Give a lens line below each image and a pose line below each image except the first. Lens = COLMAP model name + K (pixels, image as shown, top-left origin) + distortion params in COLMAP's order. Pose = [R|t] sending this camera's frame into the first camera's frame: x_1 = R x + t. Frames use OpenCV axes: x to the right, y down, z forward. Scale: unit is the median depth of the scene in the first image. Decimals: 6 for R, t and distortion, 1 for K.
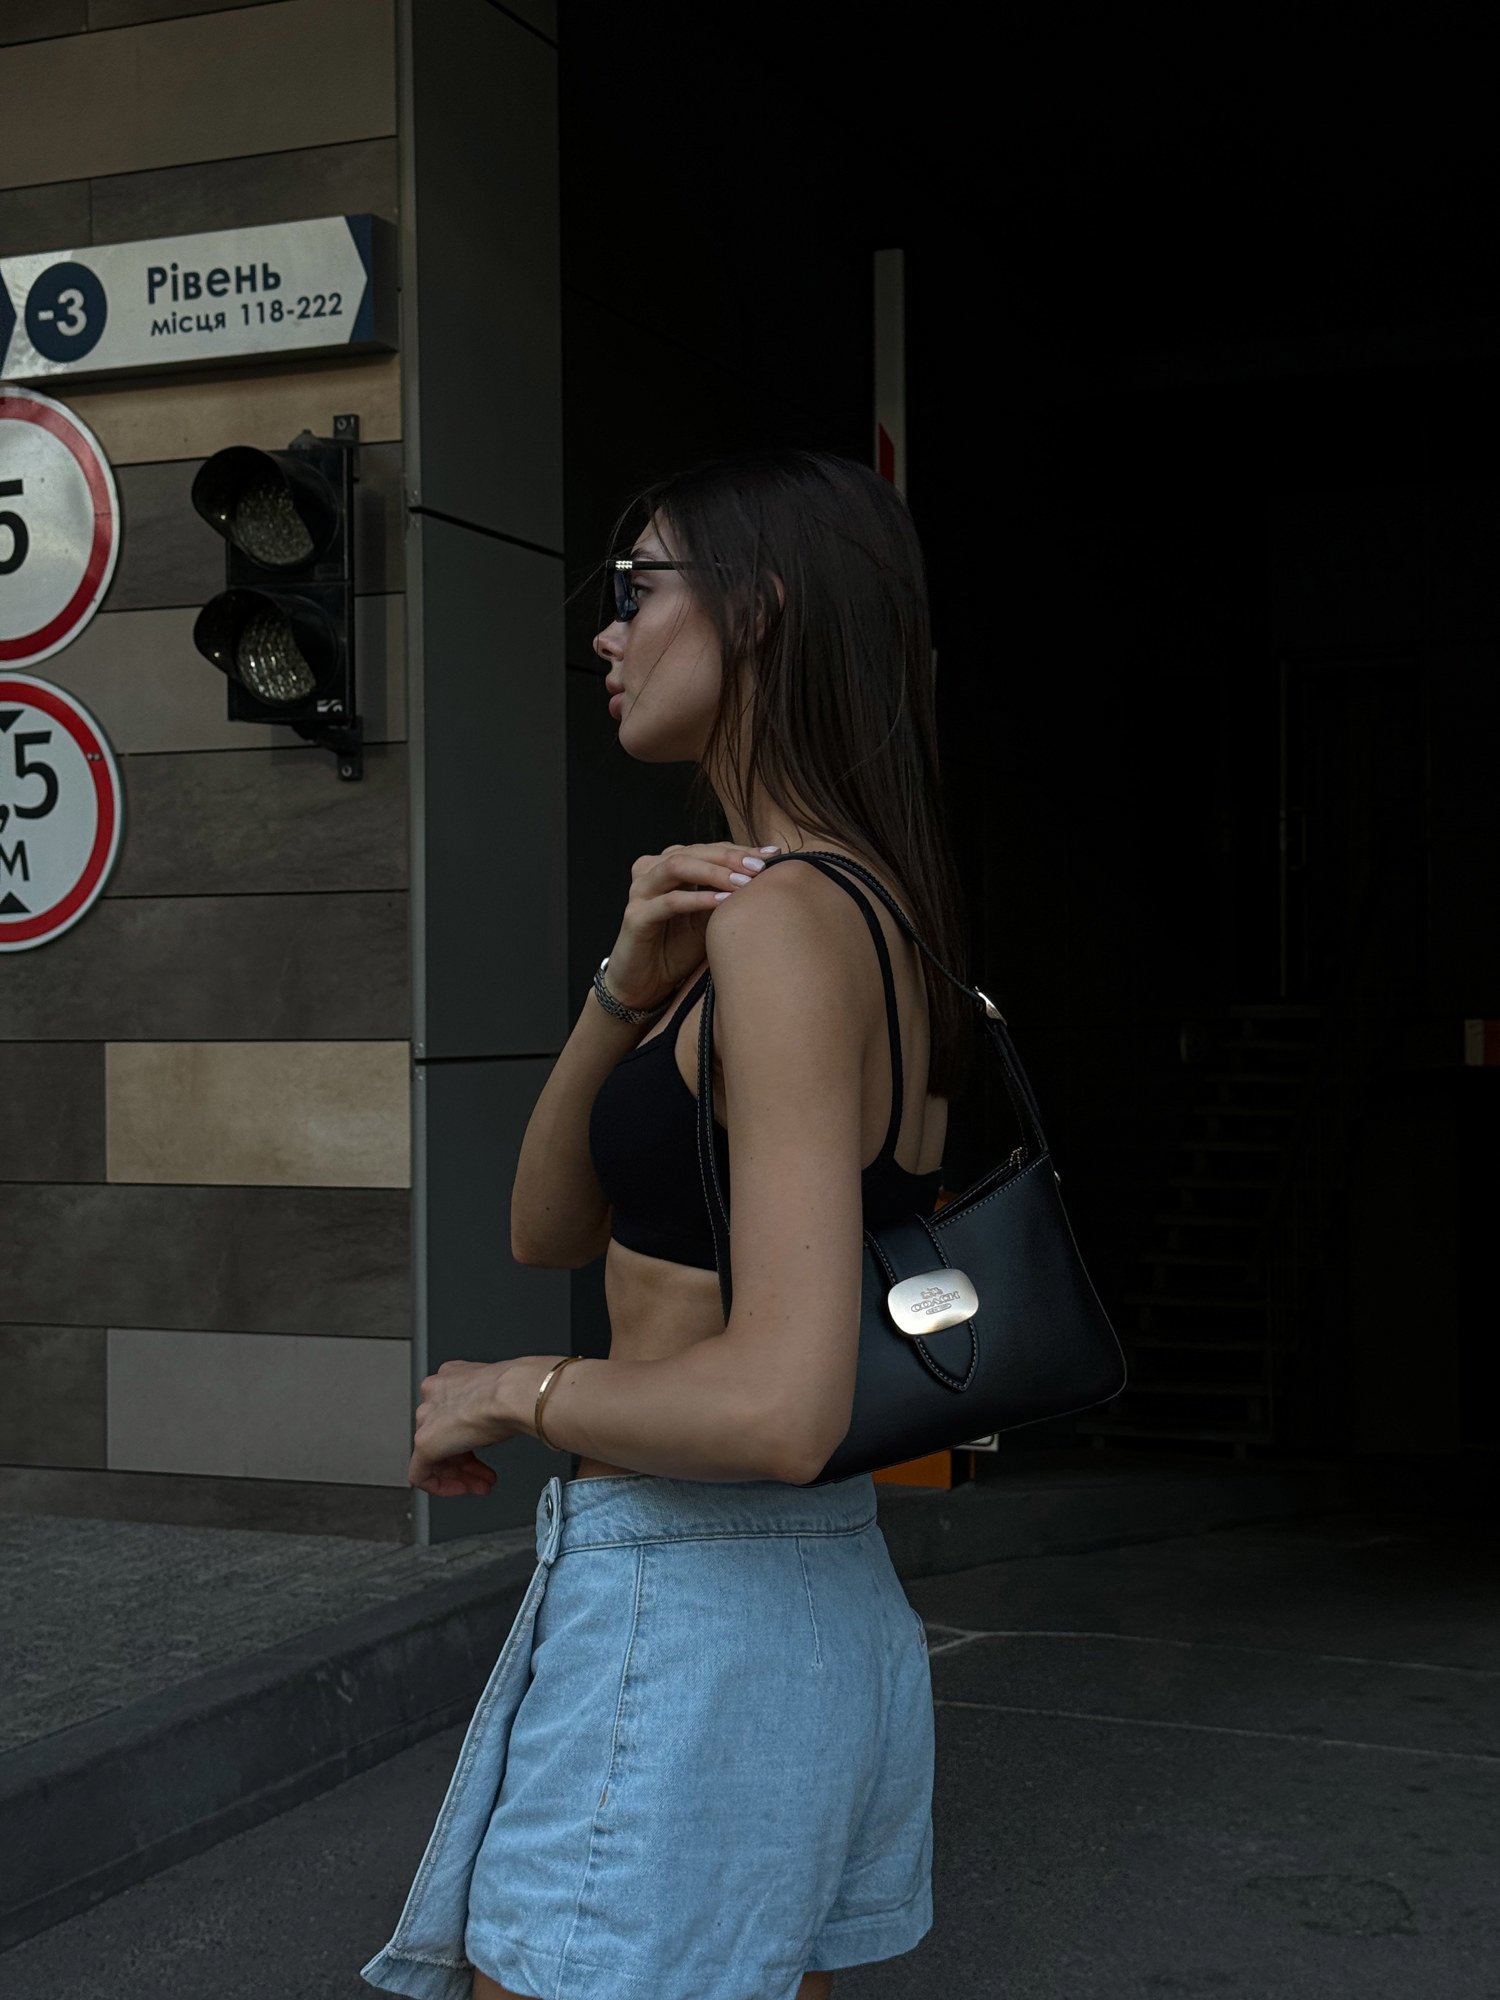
lens RADIAL K [[2815.9, 0, 781.0], [0, 2815.9, 999.1], [0, 0, 1]] dist [0.116006, 0.000000]
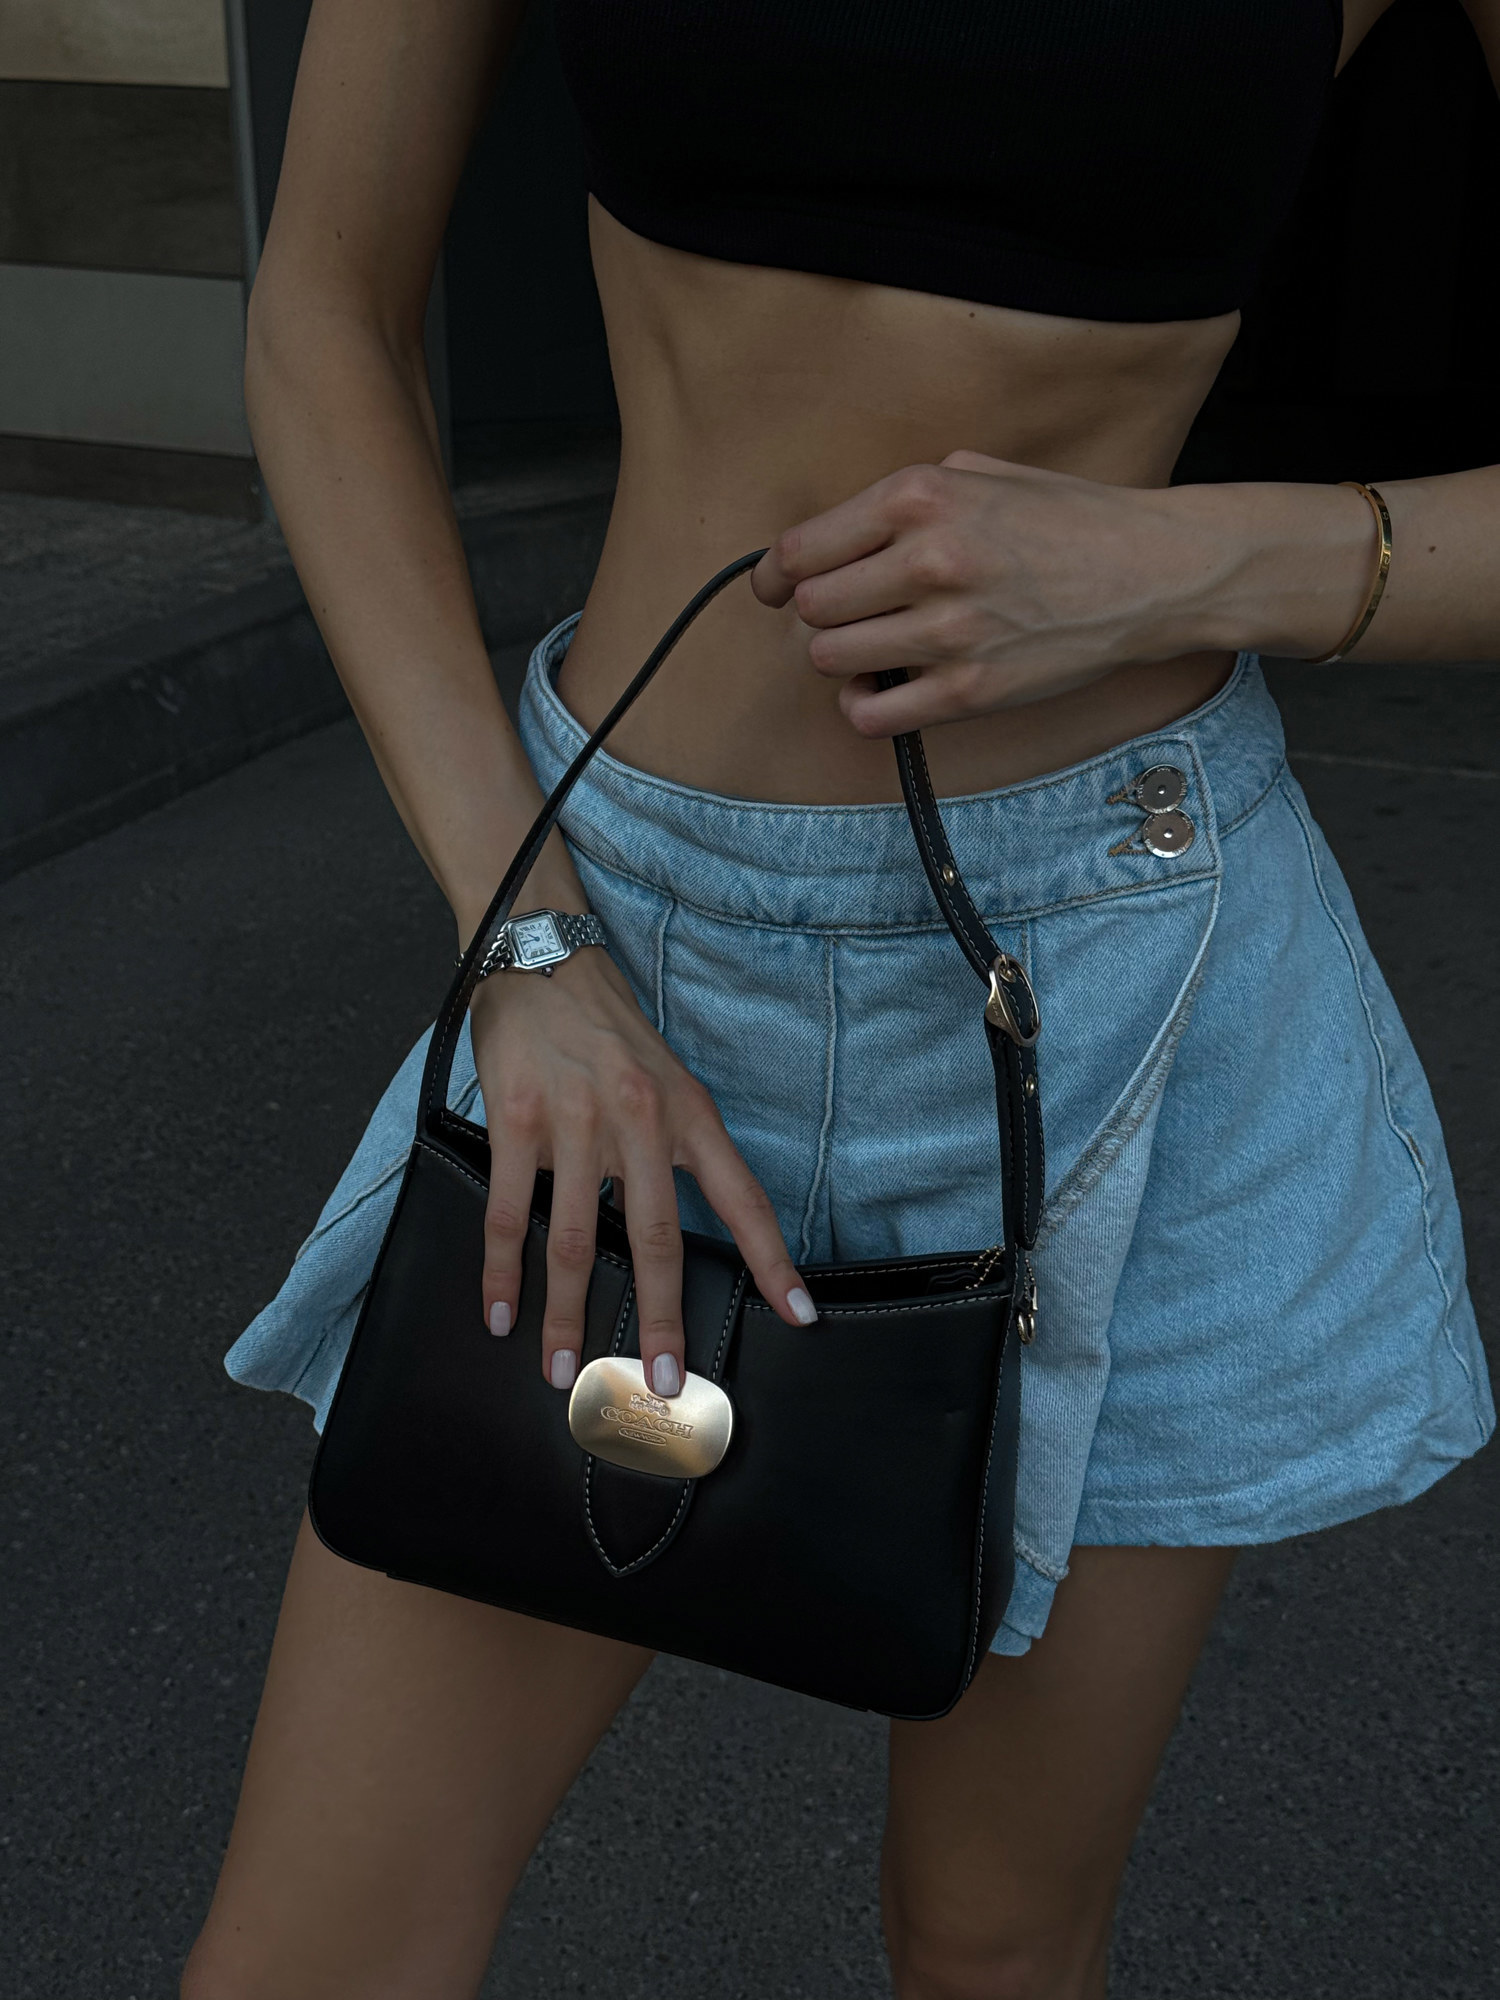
lens RADIAL K [[2815.9, 0, 767.3], [0, 2815.9, 1000.8], [0, 0, 1]] dist [0.116006, 0.000000]
pose [[0.999886, 0.011377, 0.009902, 0.017975], [-0.014217, 0.930133, 0.366948, 0.007366], [-0.005035, -0.367047, 0.930189, 0.133559]]
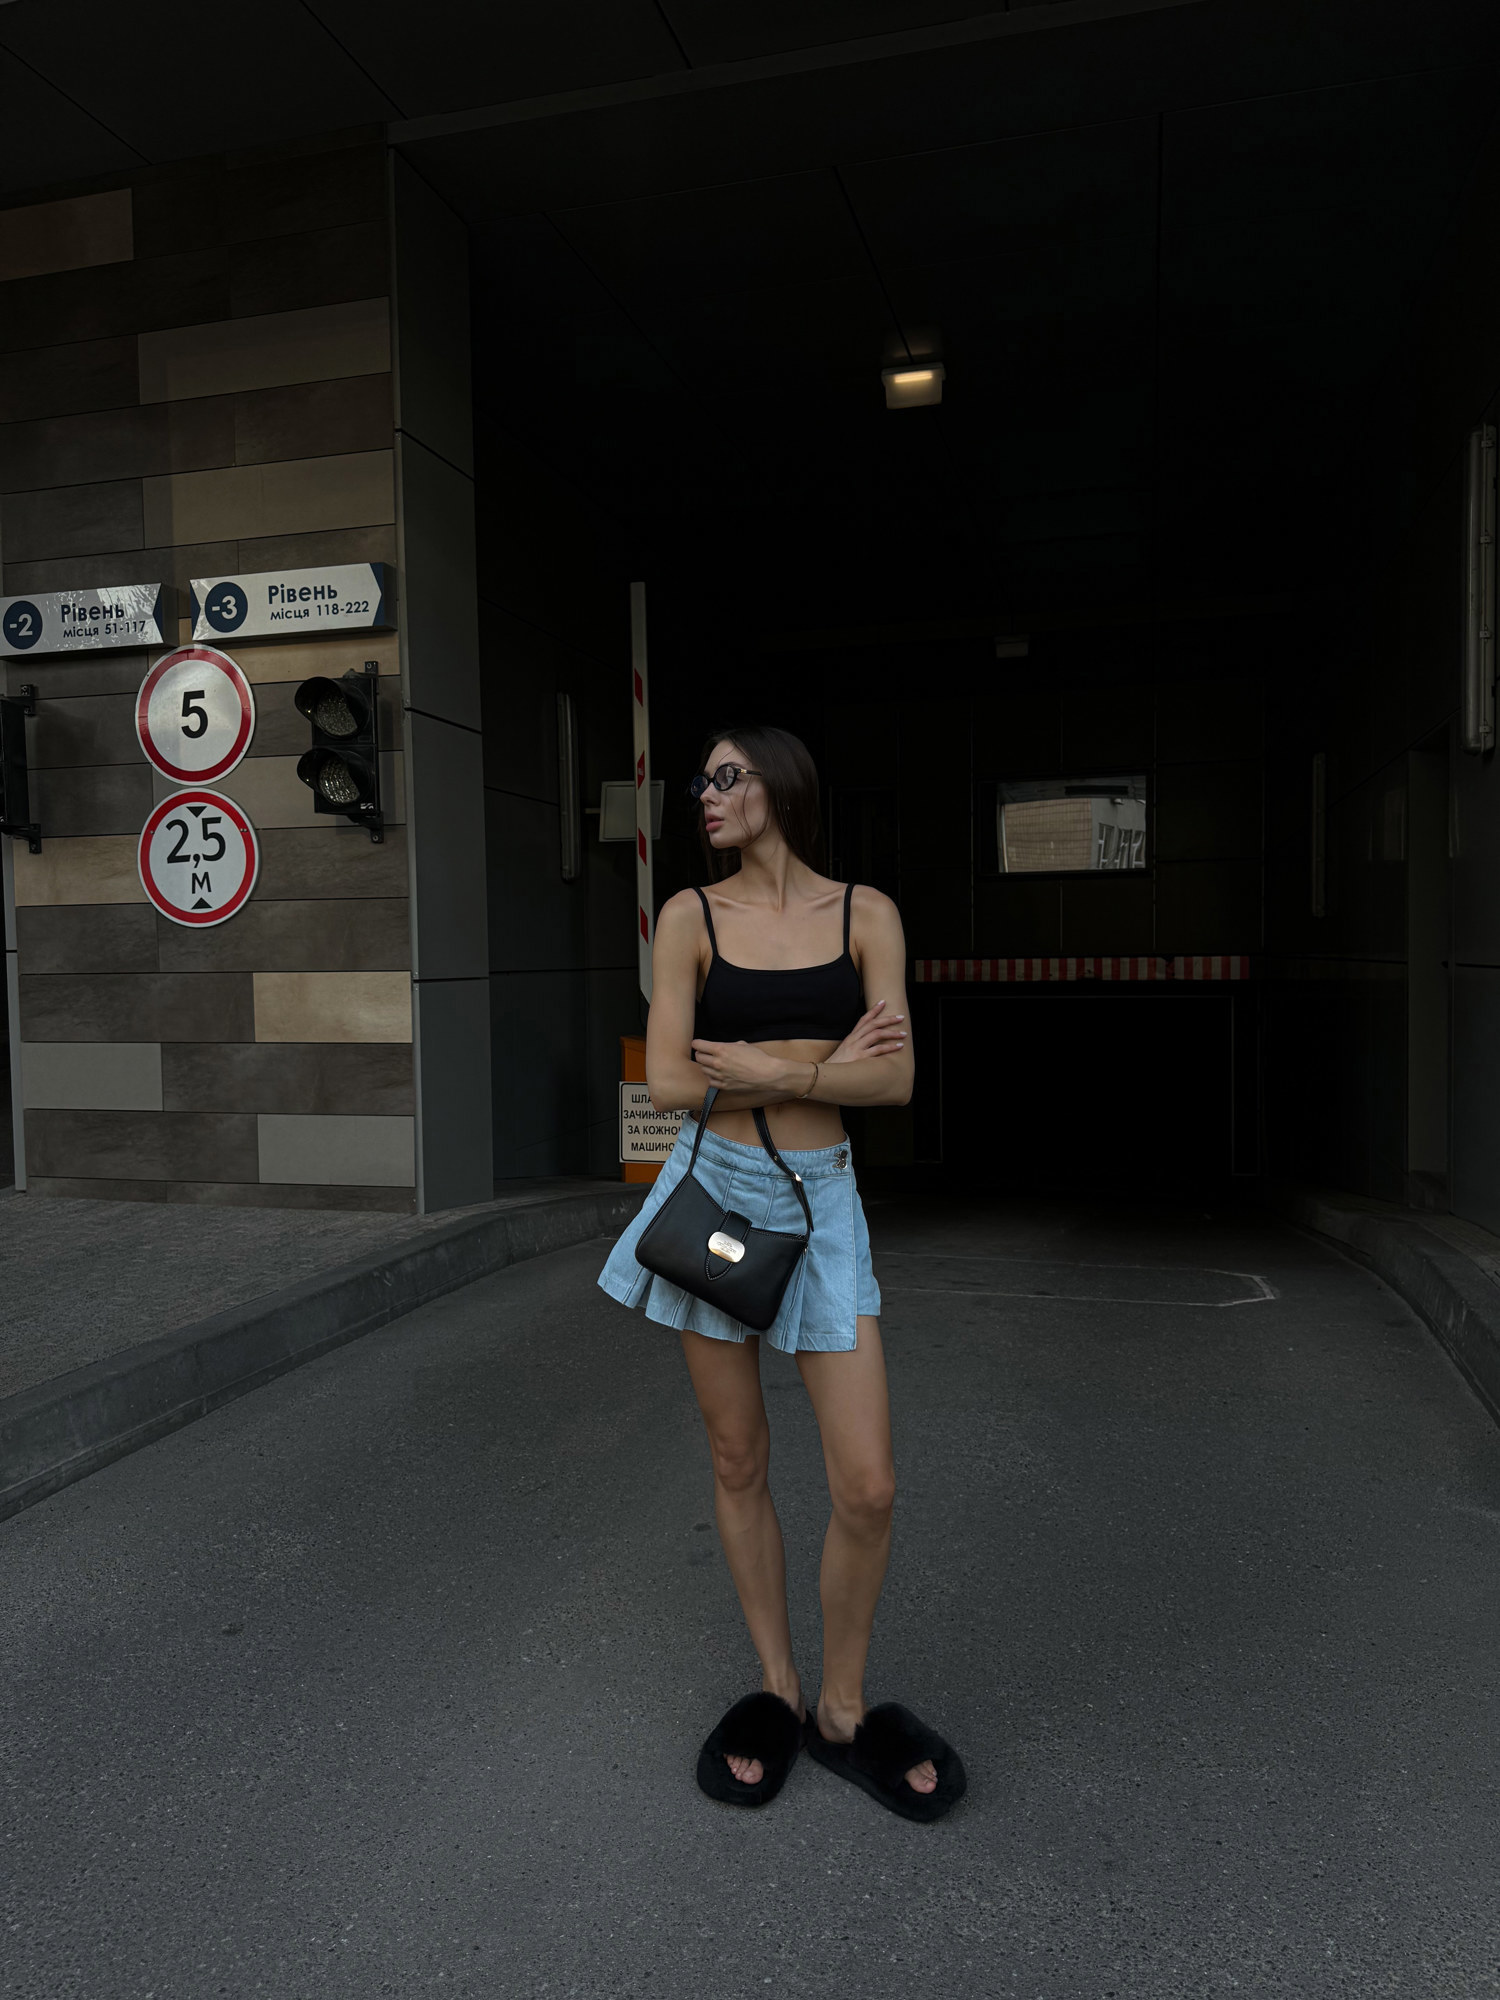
lens RADIAL K [[1406.6, 0, 803.8], [0, 1406.6, 1003.9], [0, 0, 1]] dist [0.047500, -0.001155]
pose [[0.987937, -0.010088, 0.154529, -0.008059], [0.004400, 0.999302, 0.037108, 0.001976], [-0.154796, -0.035981, 0.987291, -0.056699]]
